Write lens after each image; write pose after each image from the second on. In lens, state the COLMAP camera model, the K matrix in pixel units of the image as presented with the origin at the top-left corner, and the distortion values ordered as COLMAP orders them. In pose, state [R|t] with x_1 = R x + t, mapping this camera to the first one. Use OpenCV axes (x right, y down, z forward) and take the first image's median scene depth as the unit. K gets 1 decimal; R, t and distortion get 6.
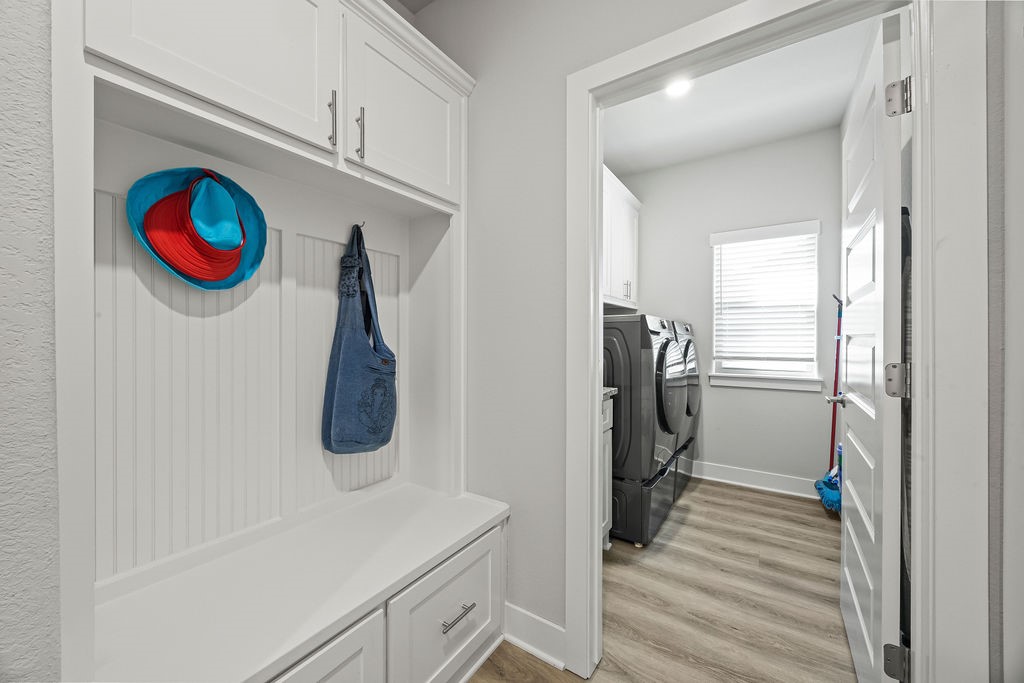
lens RADIAL K [[387.0, 0, 506.3], [0, 387.0, 333.0], [0, 0, 1]] dist [-0.002727, -0.000260]
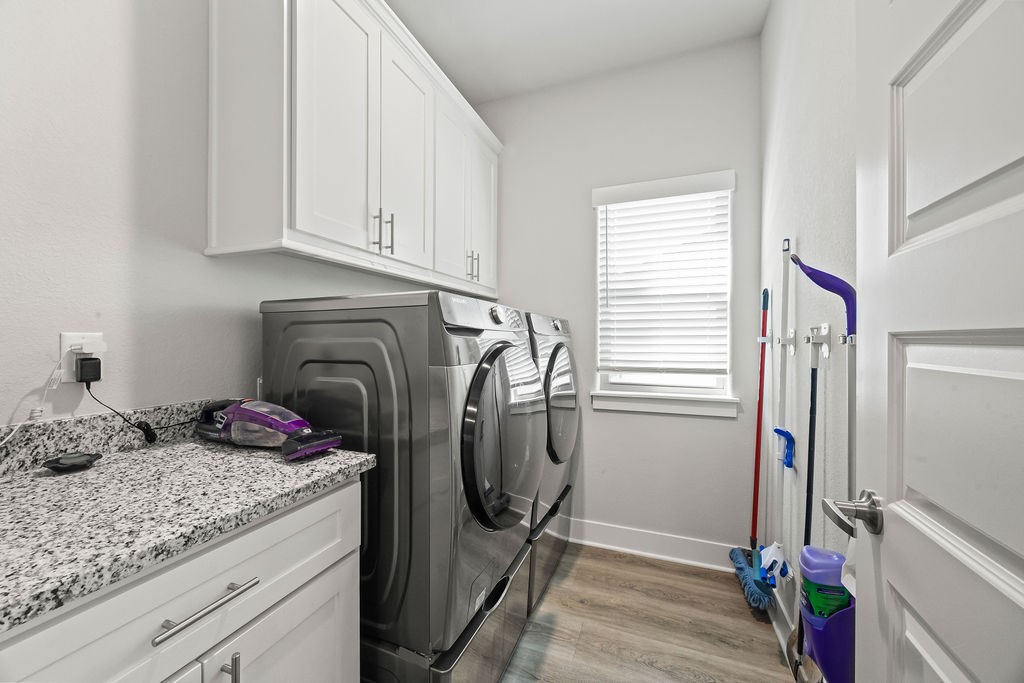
lens RADIAL K [[387.0, 0, 506.3], [0, 387.0, 333.0], [0, 0, 1]] dist [-0.002727, -0.000260]
pose [[0.976407, 0.001833, 0.215931, 0.251662], [-0.000810, 0.999988, -0.004824, 0.003213], [-0.215938, 0.004535, 0.976397, 0.396997]]
